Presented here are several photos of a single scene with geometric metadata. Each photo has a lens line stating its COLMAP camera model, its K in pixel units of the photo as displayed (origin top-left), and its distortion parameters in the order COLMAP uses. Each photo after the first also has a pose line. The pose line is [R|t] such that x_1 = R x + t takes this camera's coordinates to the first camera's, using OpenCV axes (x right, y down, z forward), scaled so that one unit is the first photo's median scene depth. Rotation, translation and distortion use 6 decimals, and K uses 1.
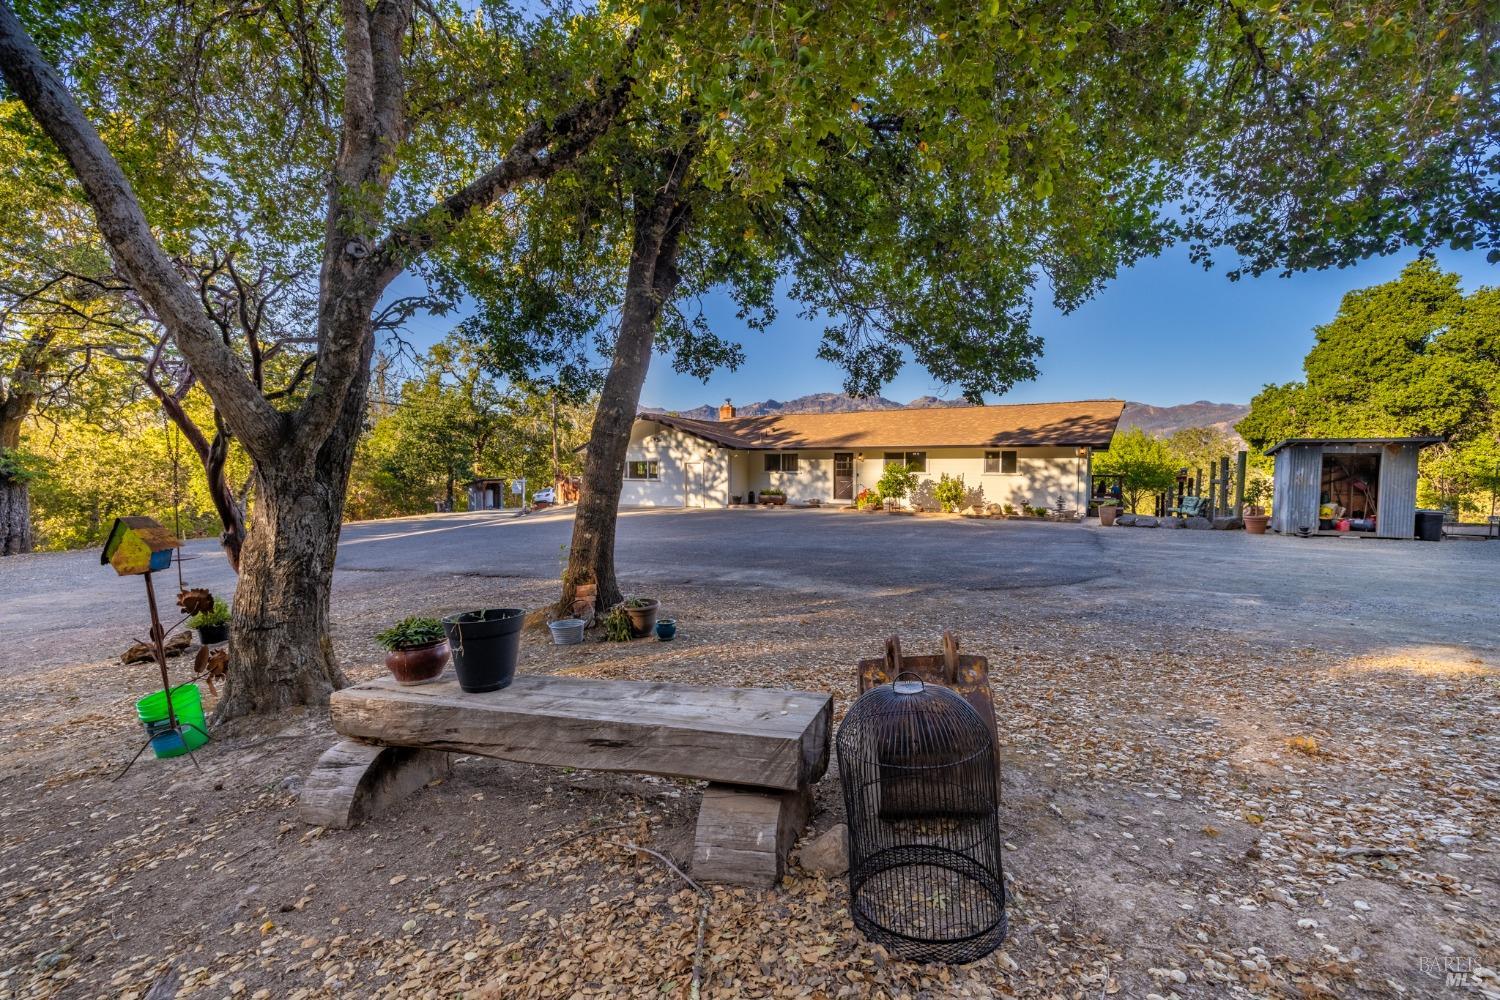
lens RADIAL K [[634.5, 0, 731.8], [0, 634.5, 497.0], [0, 0, 1]] dist [0.009346, -0.003336]
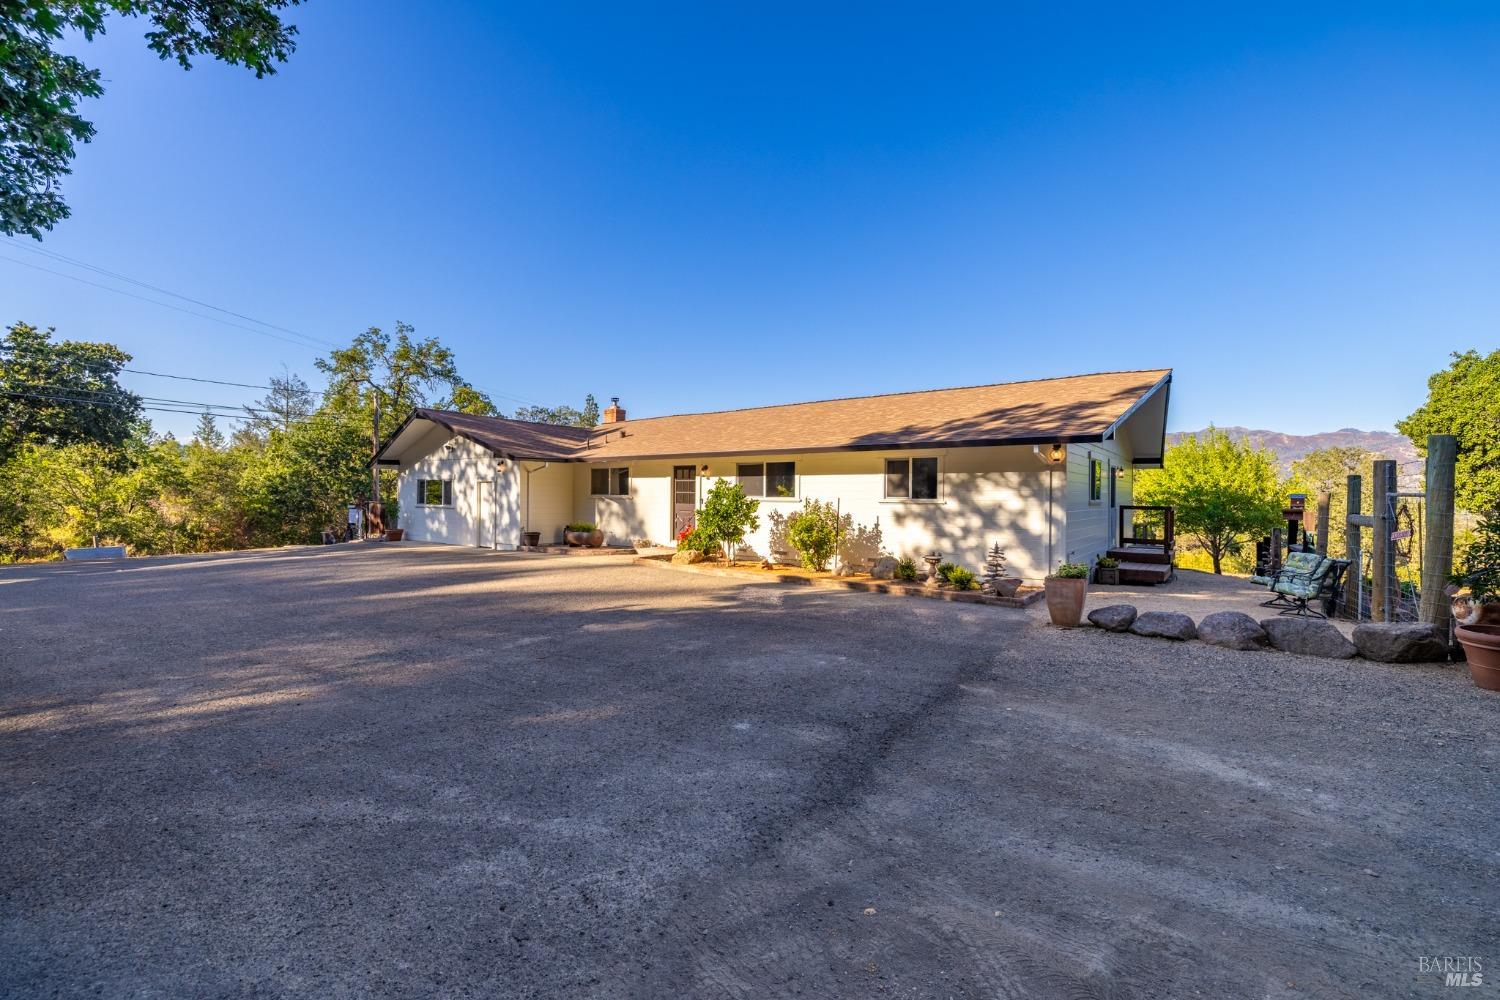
lens RADIAL K [[634.5, 0, 748.2], [0, 634.5, 498.9], [0, 0, 1]] dist [0.009346, -0.003336]
pose [[0.992153, 0.008915, -0.124715, 0.345759], [-0.014726, 0.998845, -0.045745, -0.011658], [0.124163, 0.047223, 0.991138, 0.447174]]
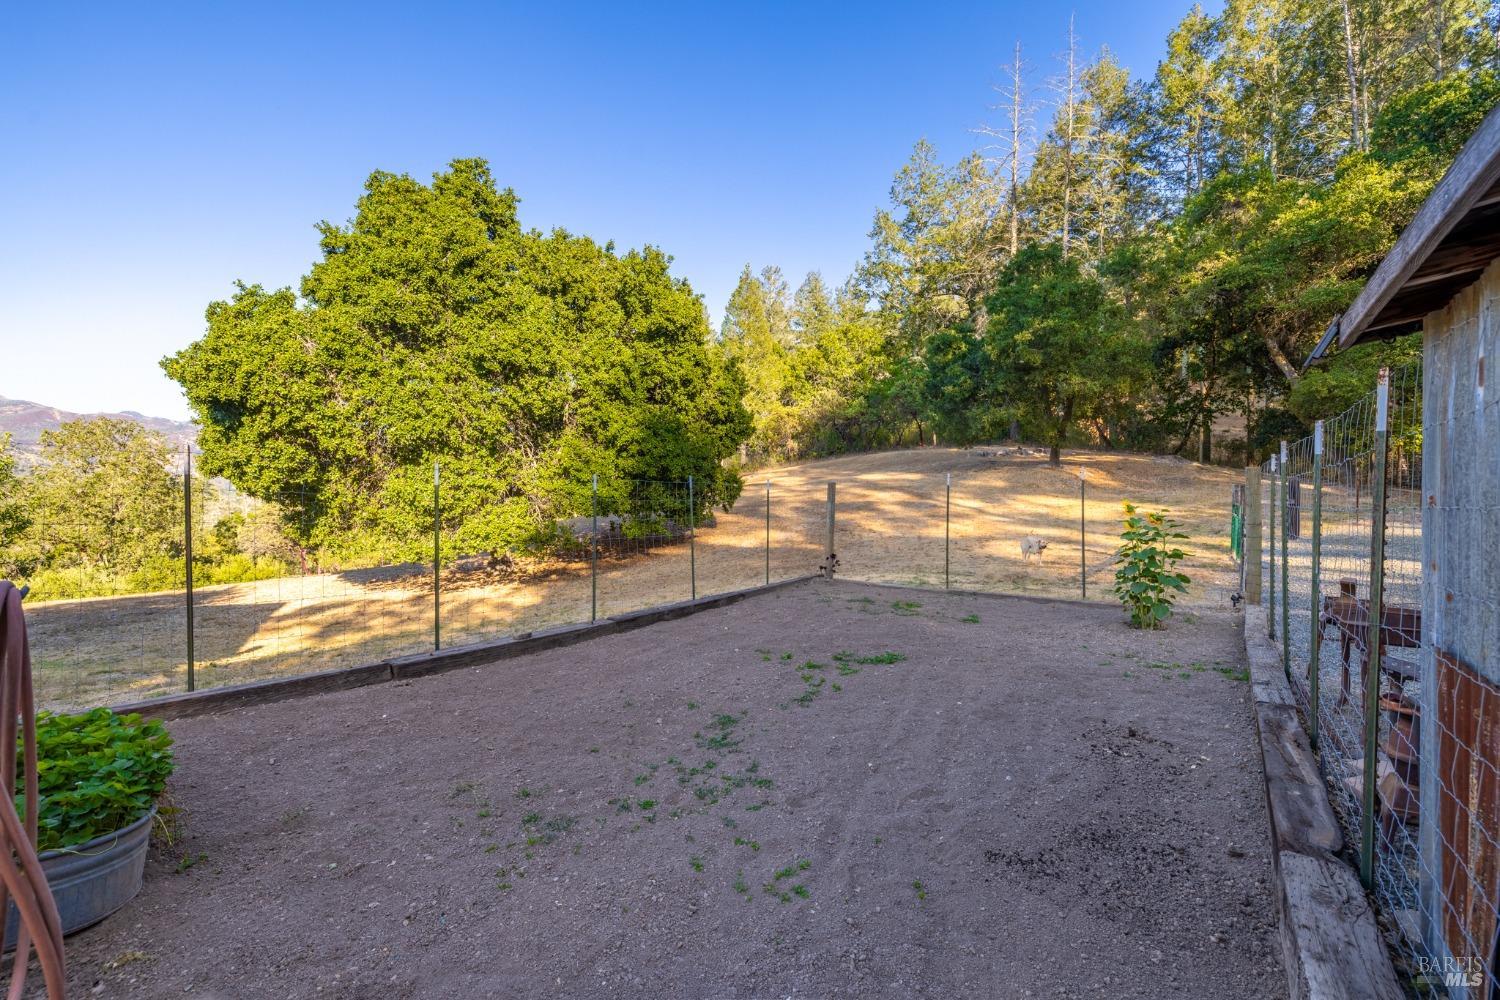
lens RADIAL K [[634.5, 0, 746.9], [0, 634.5, 490.7], [0, 0, 1]] dist [0.009346, -0.003336]
pose [[0.174333, 0.006499, 0.984665, 0.594571], [0.037042, 0.999227, -0.013153, -0.022811], [-0.983990, 0.038767, 0.173957, 0.747028]]
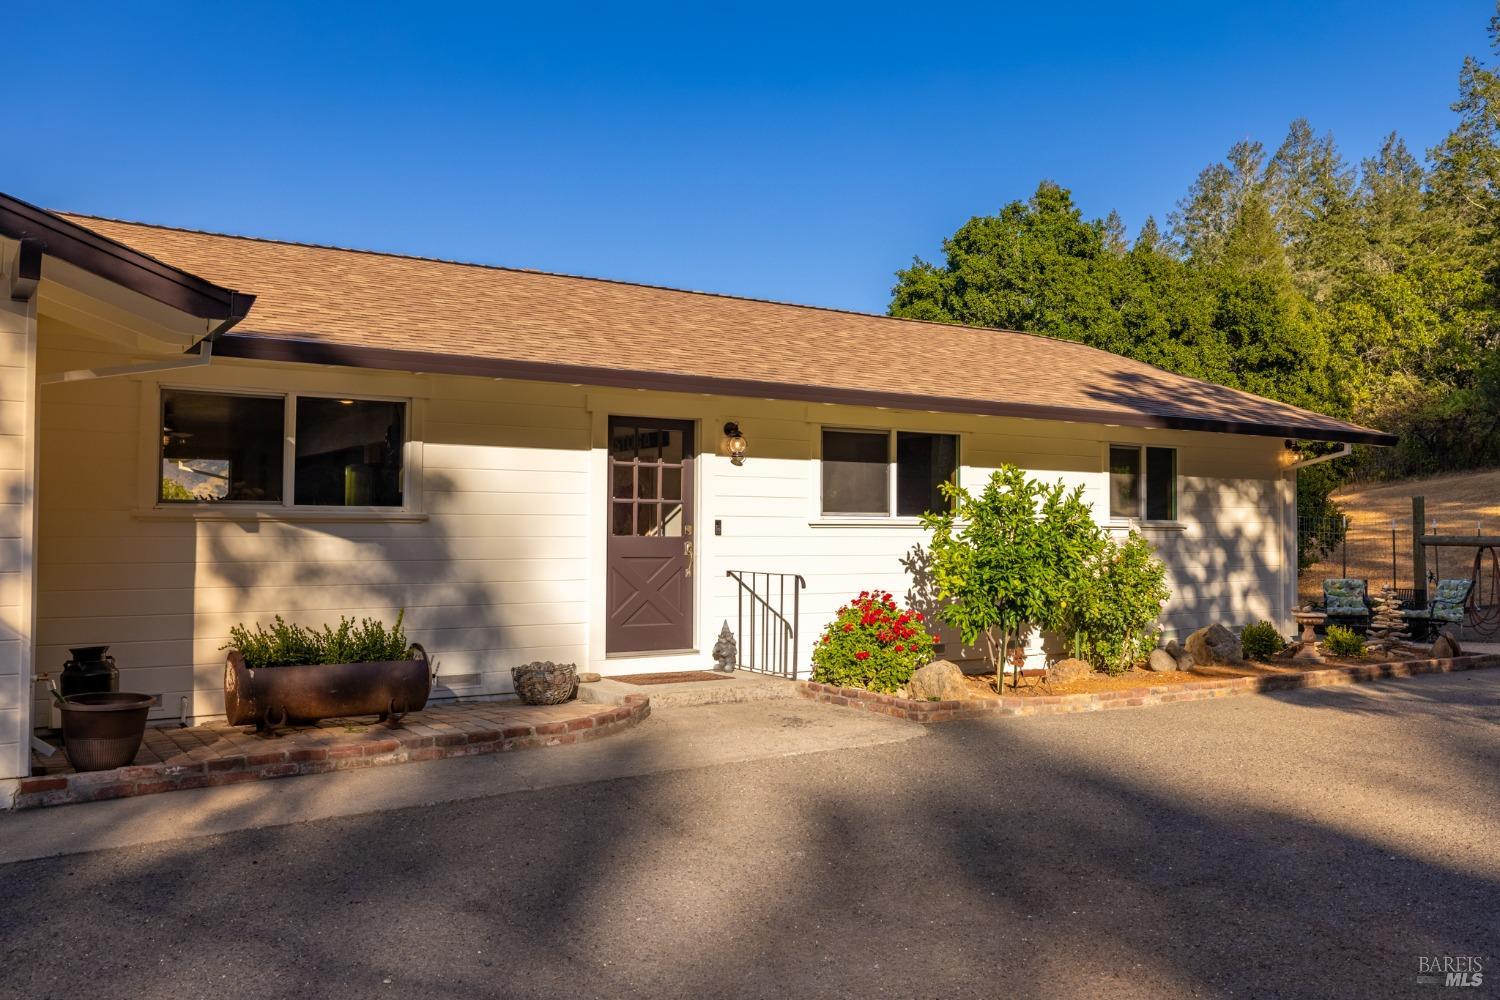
lens RADIAL K [[1246.1, 0, 708.6], [0, 1246.1, 480.4], [0, 0, 1]] dist [0.007254, -0.002932]
pose [[0.466777, 0.039304, 0.883501, -0.173057], [0.029015, 0.997793, -0.059718, -0.028037], [-0.883899, 0.053510, 0.464606, 0.885554]]
